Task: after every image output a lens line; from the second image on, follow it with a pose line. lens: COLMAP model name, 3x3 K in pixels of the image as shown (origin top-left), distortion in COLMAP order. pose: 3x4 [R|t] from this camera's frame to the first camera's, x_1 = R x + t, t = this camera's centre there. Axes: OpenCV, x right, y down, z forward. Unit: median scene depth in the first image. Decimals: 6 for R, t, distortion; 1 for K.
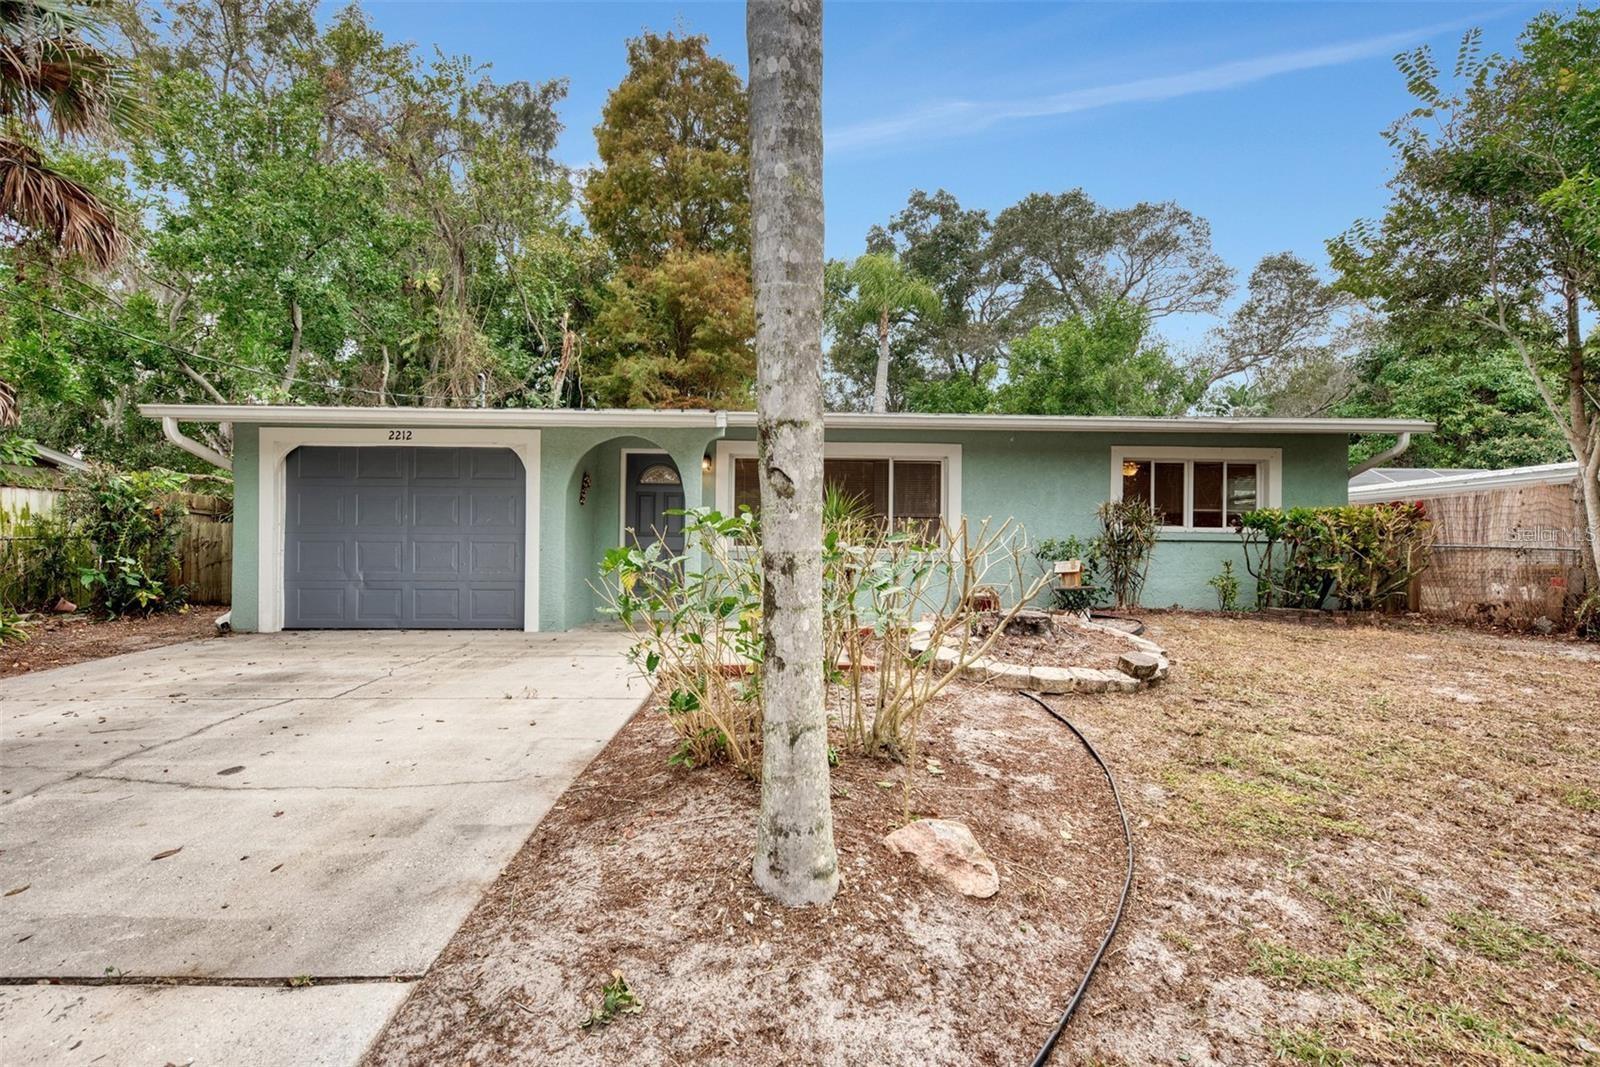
lens RADIAL K [[739.9, 0, 800.0], [0, 739.9, 533.5], [0, 0, 1]] dist [0.000698, -0.000244]
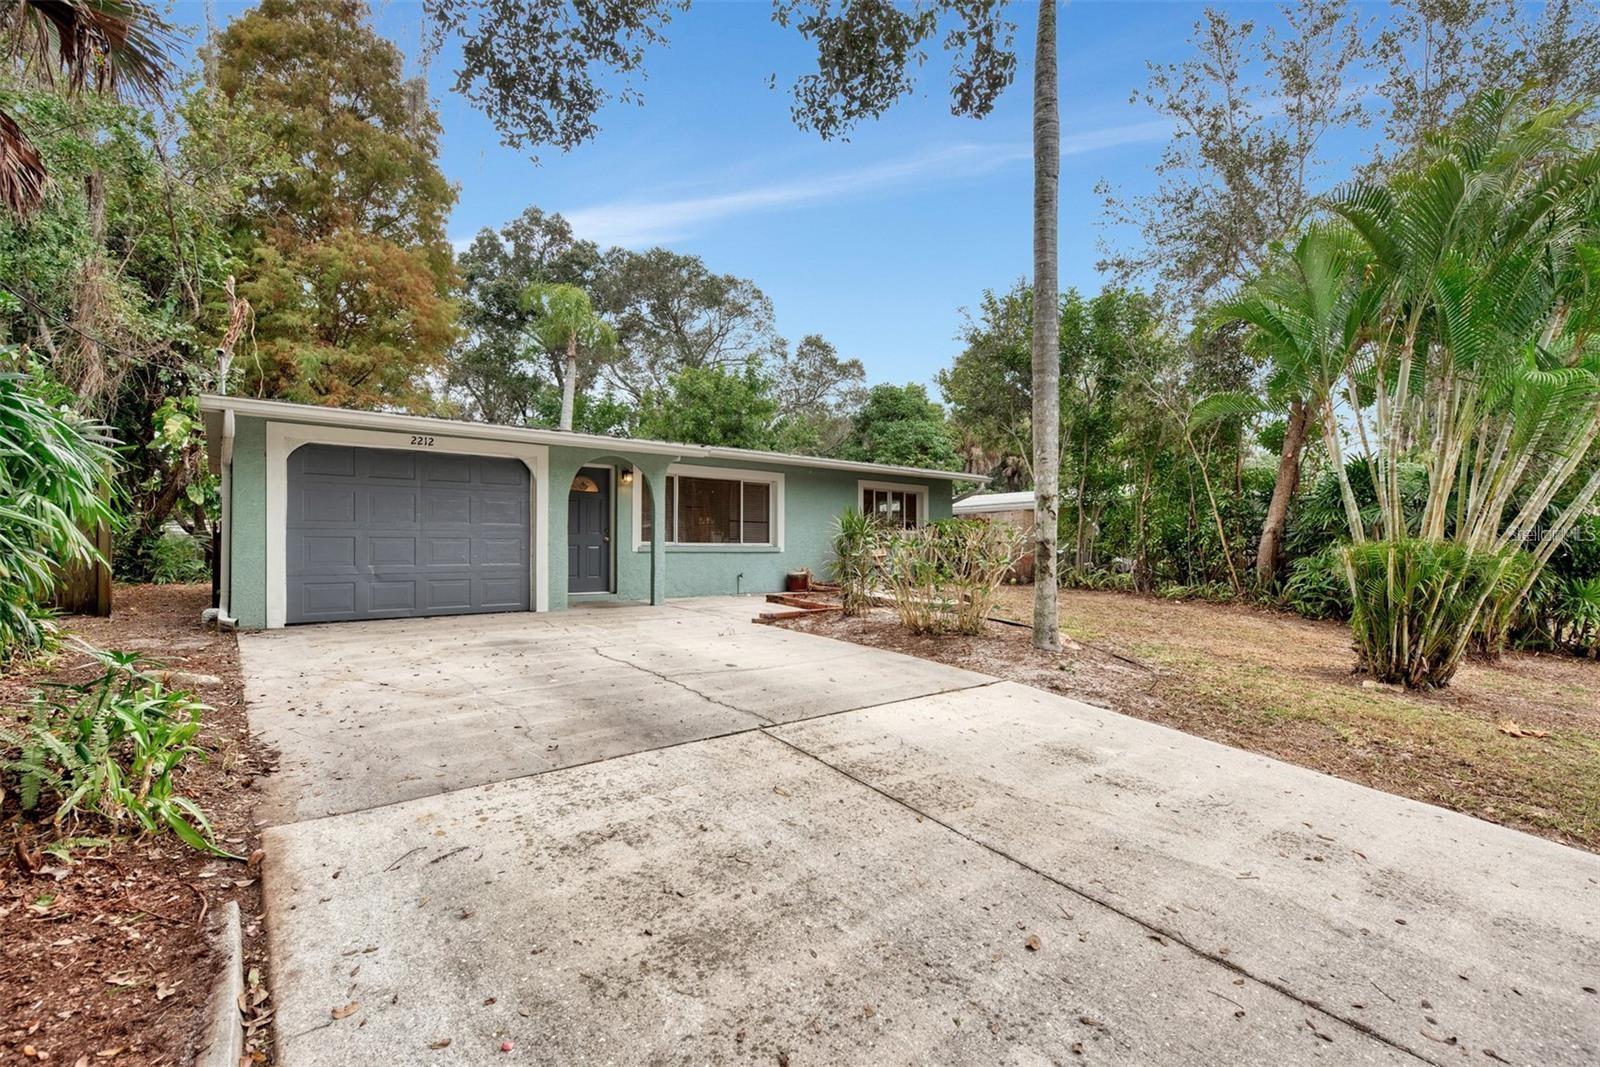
lens RADIAL K [[731.9, 0, 800.0], [0, 731.9, 533.5], [0, 0, 1]] dist [0.017240, -0.000057]
pose [[0.775188, 0.003344, 0.631721, -0.684443], [-0.004044, 0.999992, -0.000330, 0.002561], [-0.631717, -0.002299, 0.775196, -0.176460]]
